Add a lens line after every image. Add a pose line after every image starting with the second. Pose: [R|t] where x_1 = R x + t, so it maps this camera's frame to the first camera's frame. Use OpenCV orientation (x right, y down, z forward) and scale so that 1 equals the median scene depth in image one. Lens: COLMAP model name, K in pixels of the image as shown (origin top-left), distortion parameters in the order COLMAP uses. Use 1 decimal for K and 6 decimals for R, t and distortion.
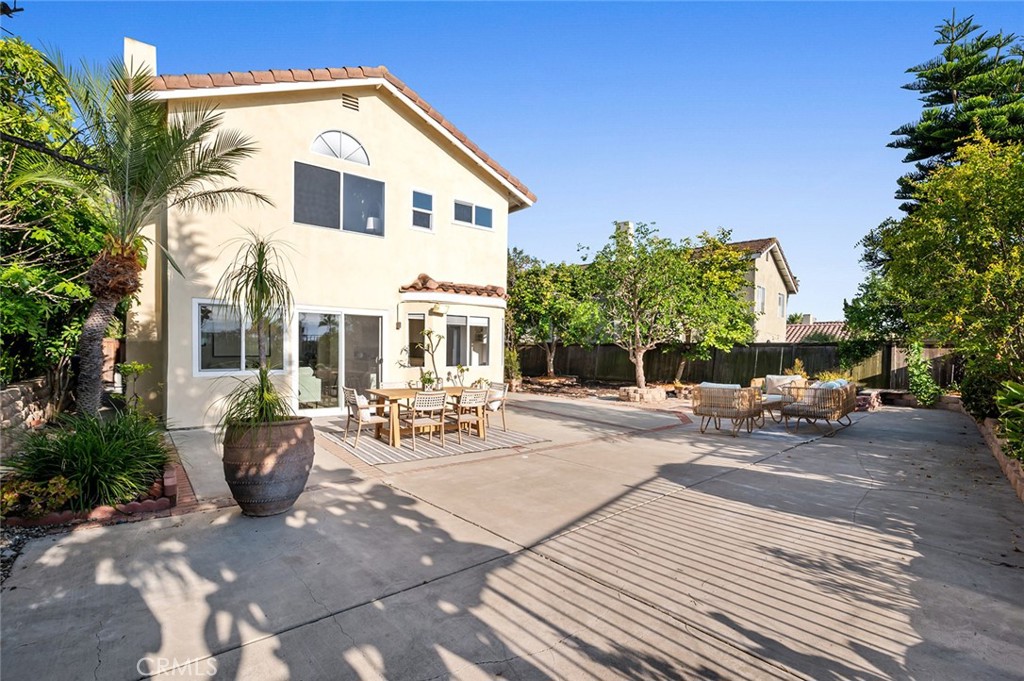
lens RADIAL K [[467.0, 0, 512.4], [0, 467.0, 344.5], [0, 0, 1]] dist [-0.000858, -0.000015]
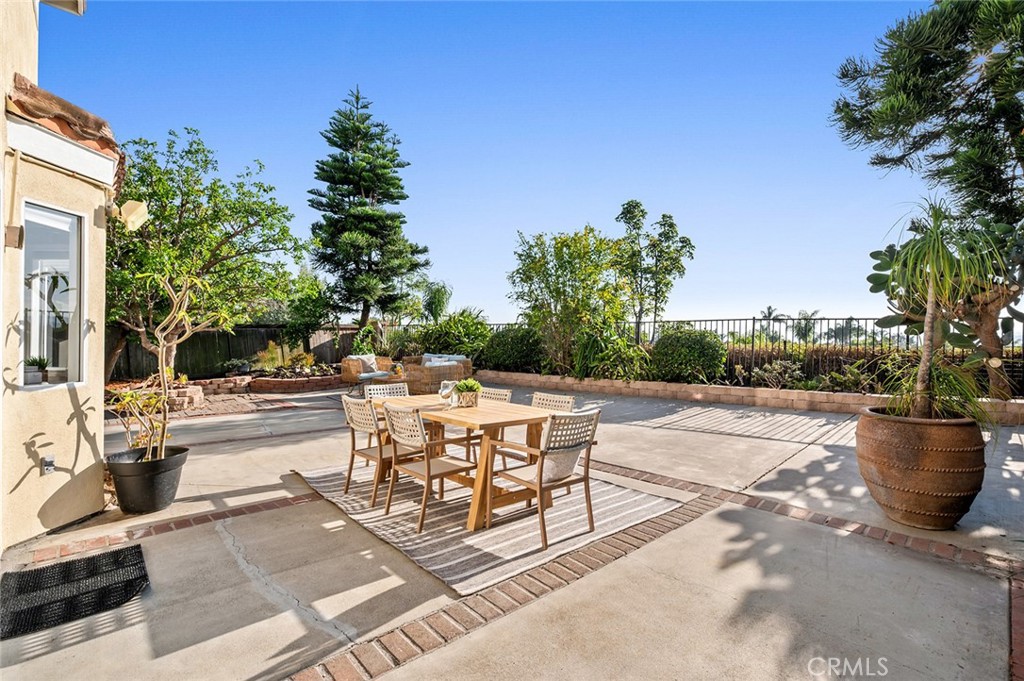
lens RADIAL K [[467.0, 0, 513.1], [0, 467.0, 335.4], [0, 0, 1]] dist [-0.000858, -0.000015]
pose [[-0.071508, -0.007195, 0.997414, -1.105827], [-0.007164, 0.999952, 0.006700, 0.022626], [-0.997414, -0.006666, -0.071556, 1.524188]]
